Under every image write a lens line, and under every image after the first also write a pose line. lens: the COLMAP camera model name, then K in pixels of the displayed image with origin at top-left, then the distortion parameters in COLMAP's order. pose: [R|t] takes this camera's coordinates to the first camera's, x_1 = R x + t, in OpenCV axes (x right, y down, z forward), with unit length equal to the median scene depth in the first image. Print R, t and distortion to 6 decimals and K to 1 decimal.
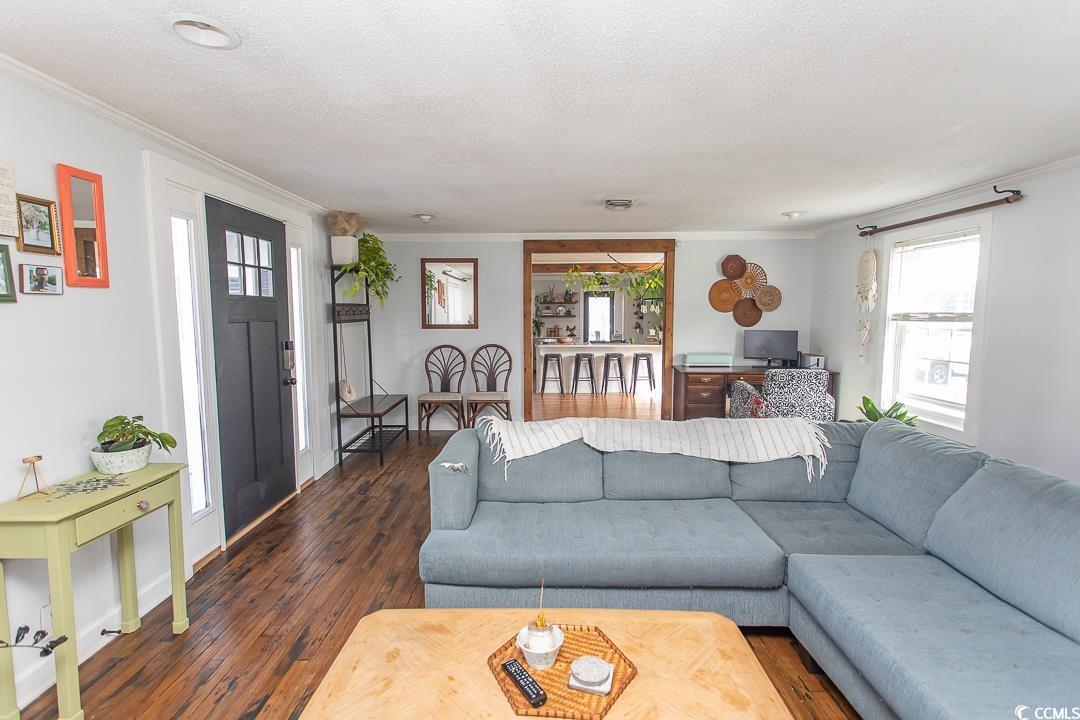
lens RADIAL K [[509.7, 0, 538.6], [0, 509.7, 358.1], [0, 0, 1]] dist [0.000836, 0.000910]
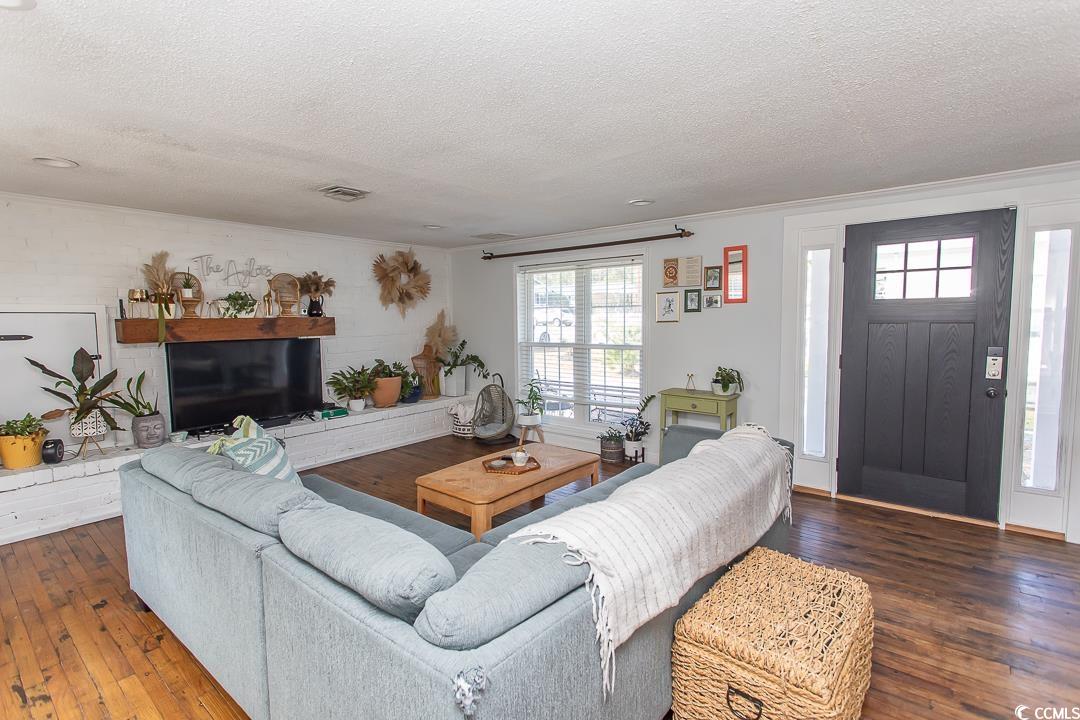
lens RADIAL K [[509.7, 0, 538.6], [0, 509.7, 358.1], [0, 0, 1]] dist [0.000836, 0.000910]
pose [[-0.630348, 0.072843, -0.772887, 1.191895], [-0.056891, 0.988577, 0.139569, -0.161567], [0.774225, 0.131948, -0.619004, 1.677259]]
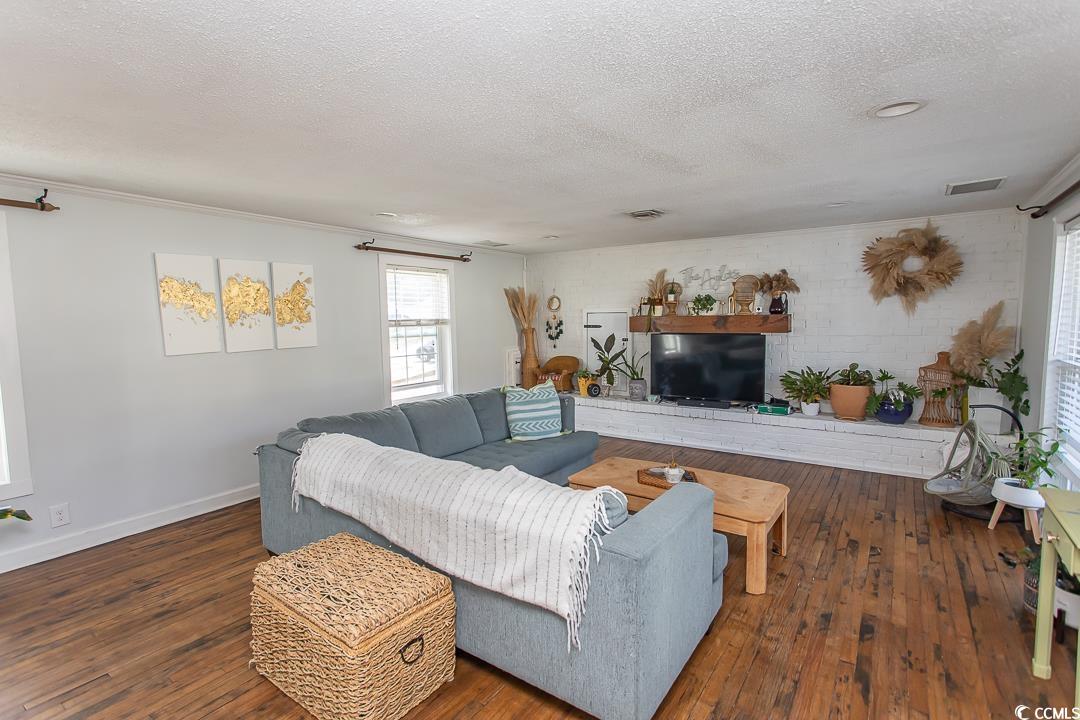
lens RADIAL K [[509.7, 0, 538.6], [0, 509.7, 358.1], [0, 0, 1]] dist [0.000836, 0.000910]
pose [[-0.820512, -0.032795, 0.570687, -0.506021], [0.066200, 0.986184, 0.151851, -0.199236], [-0.567782, 0.162375, -0.807005, 2.026278]]
